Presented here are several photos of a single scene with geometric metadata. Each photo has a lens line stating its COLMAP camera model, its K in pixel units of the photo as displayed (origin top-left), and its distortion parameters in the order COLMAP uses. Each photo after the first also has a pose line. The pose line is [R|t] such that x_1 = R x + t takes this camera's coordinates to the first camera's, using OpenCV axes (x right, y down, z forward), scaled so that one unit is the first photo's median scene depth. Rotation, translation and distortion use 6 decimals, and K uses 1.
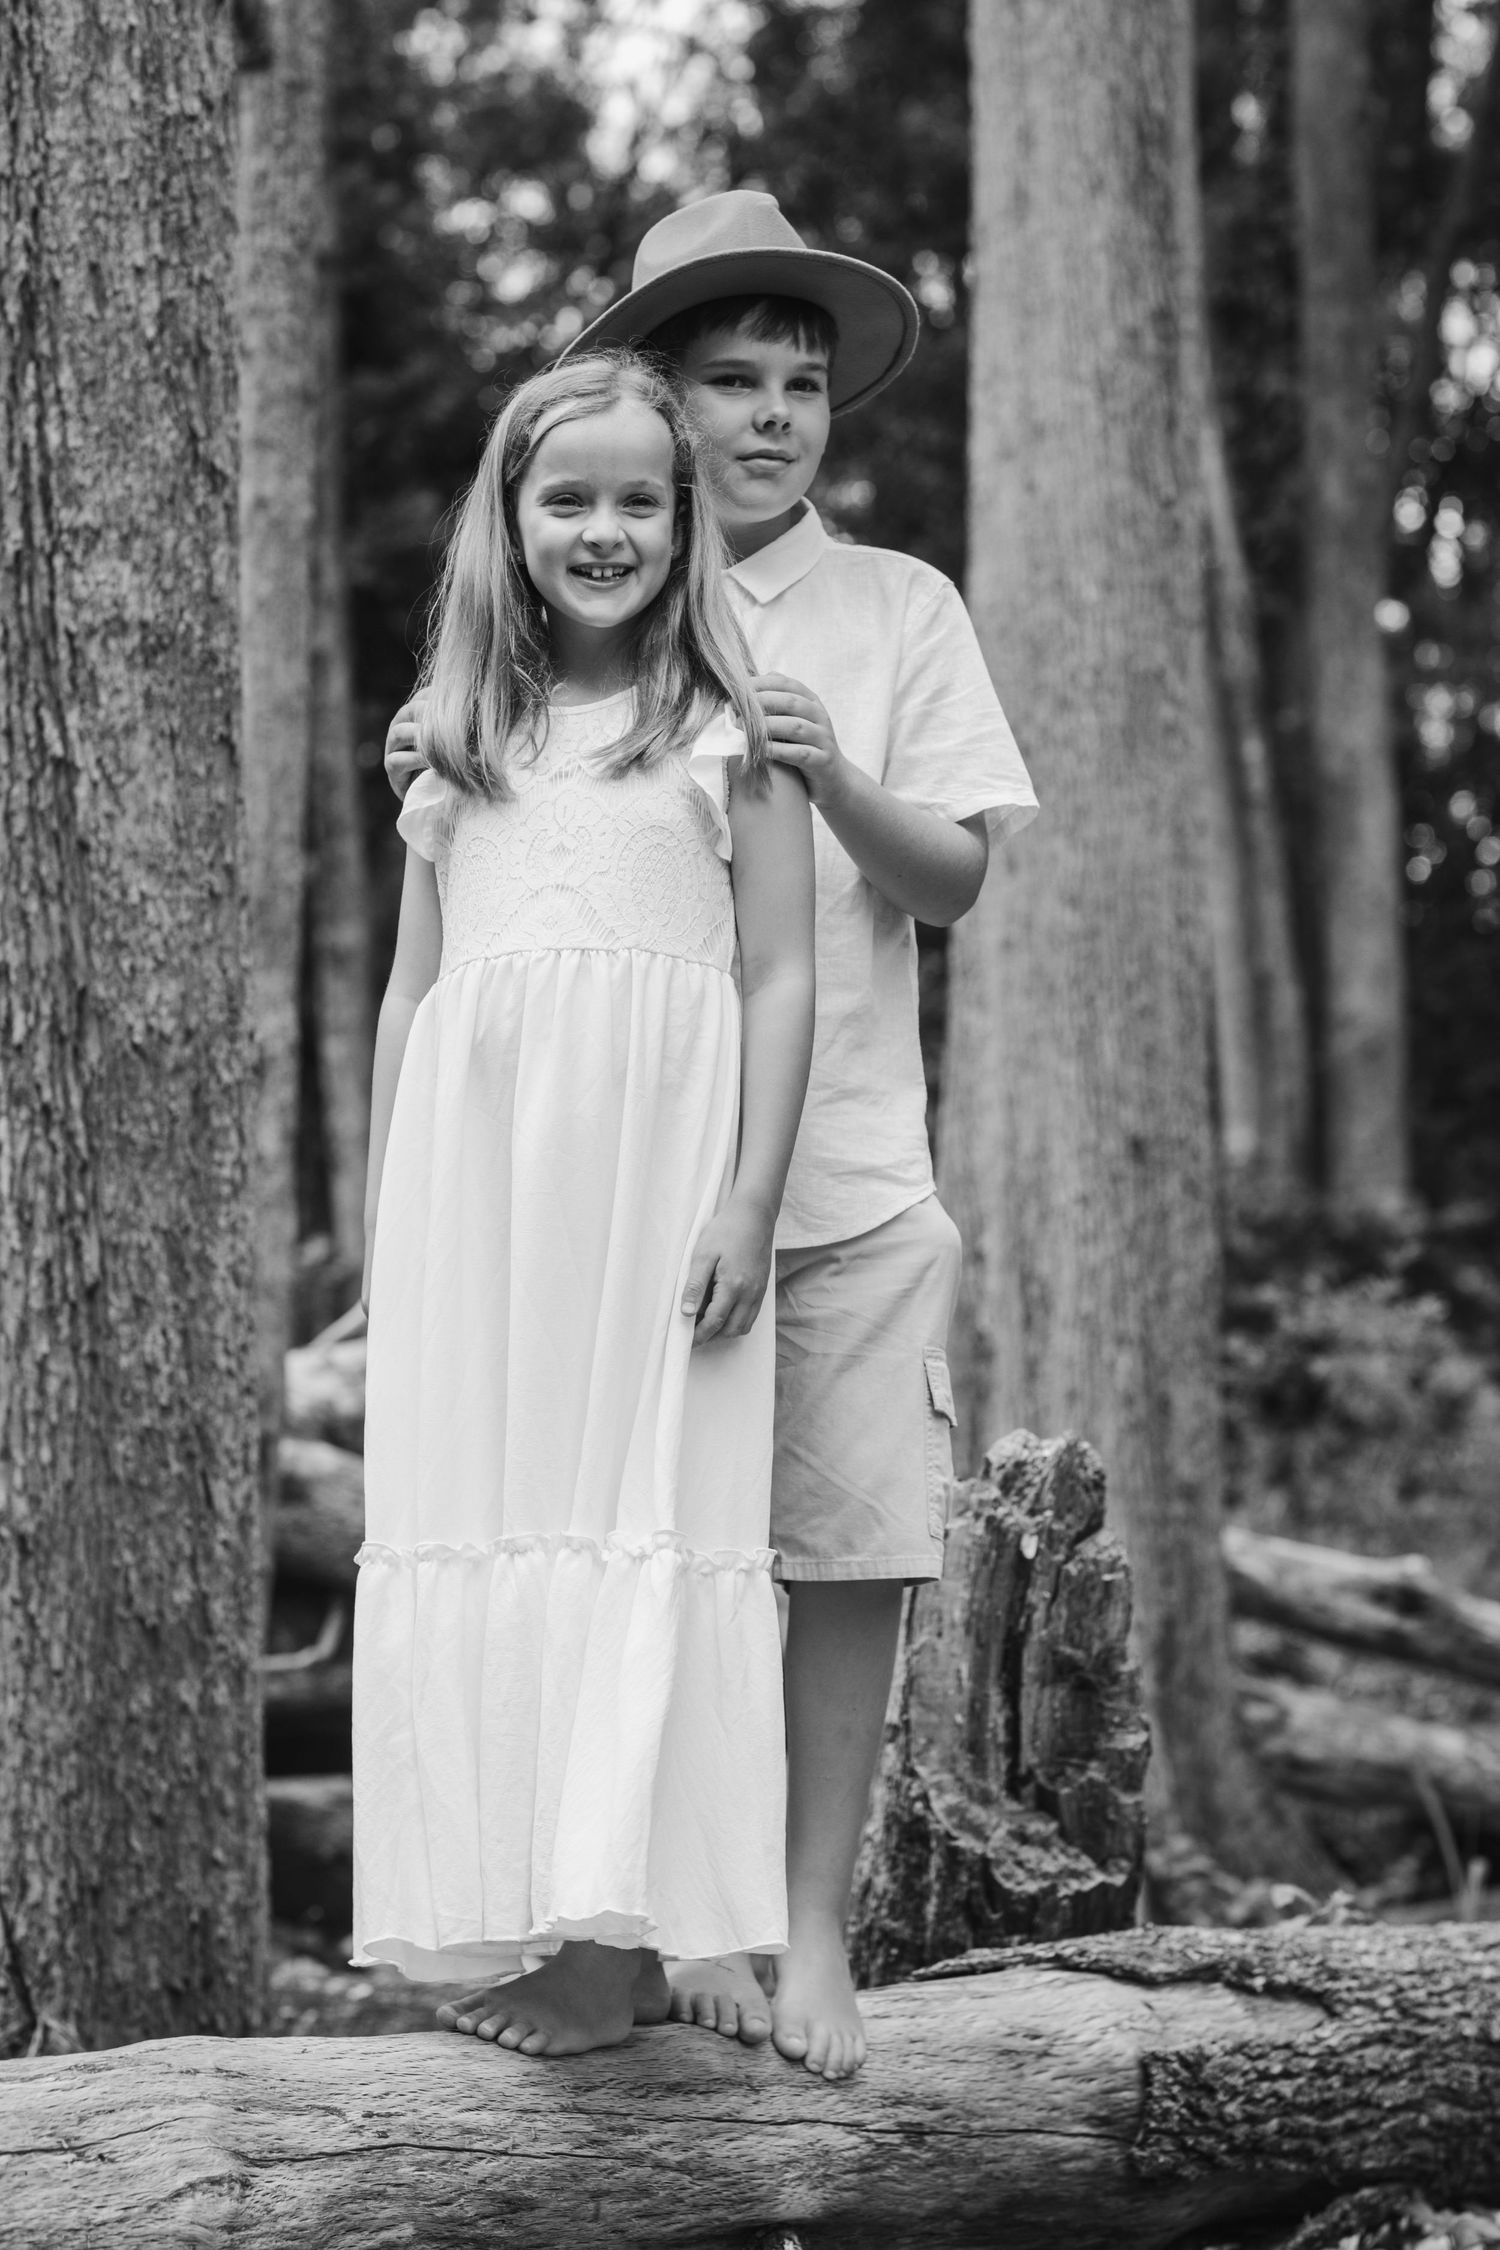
lens RADIAL K [[6162.3, 0, 750.0], [0, 6162.3, 1125.0], [0, 0, 1]] dist [-0.005285, -0.301133]
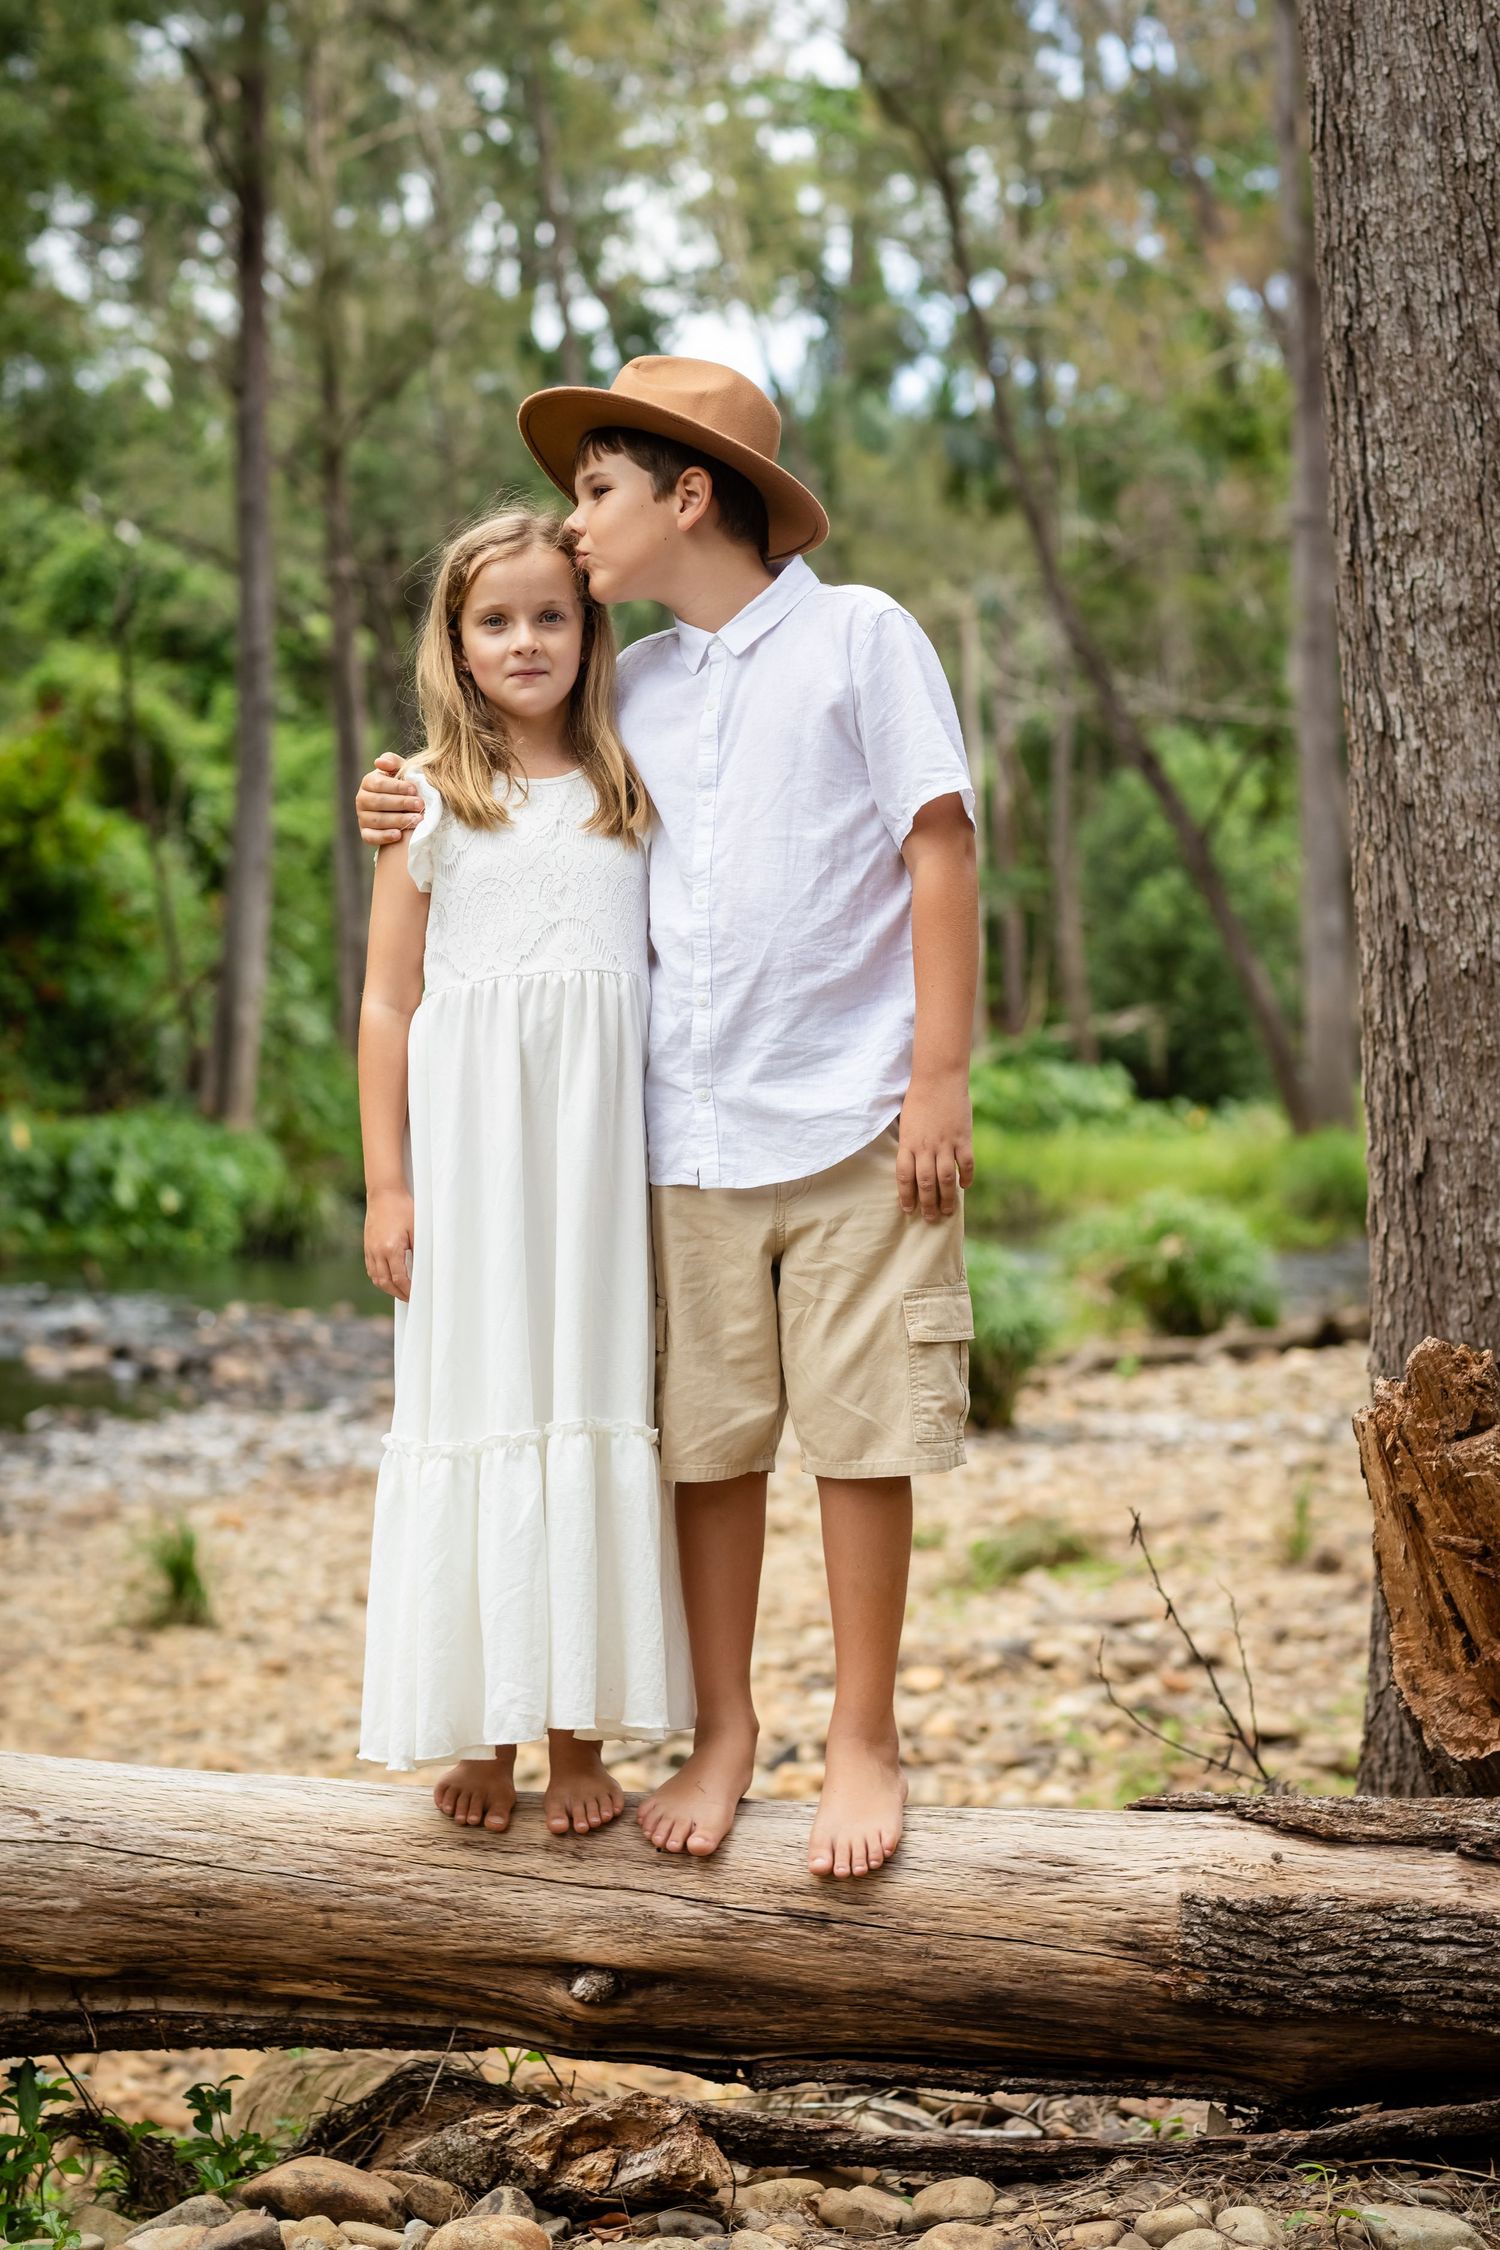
lens RADIAL K [[6162.3, 0, 750.0], [0, 6162.3, 1125.0], [0, 0, 1]] dist [-0.005285, -0.301133]
pose [[0.369032, 0.006260, -0.929396, 0.943326], [0.051245, 0.998319, 0.027072, -0.022489], [0.928003, -0.057617, 0.368091, 0.445448]]
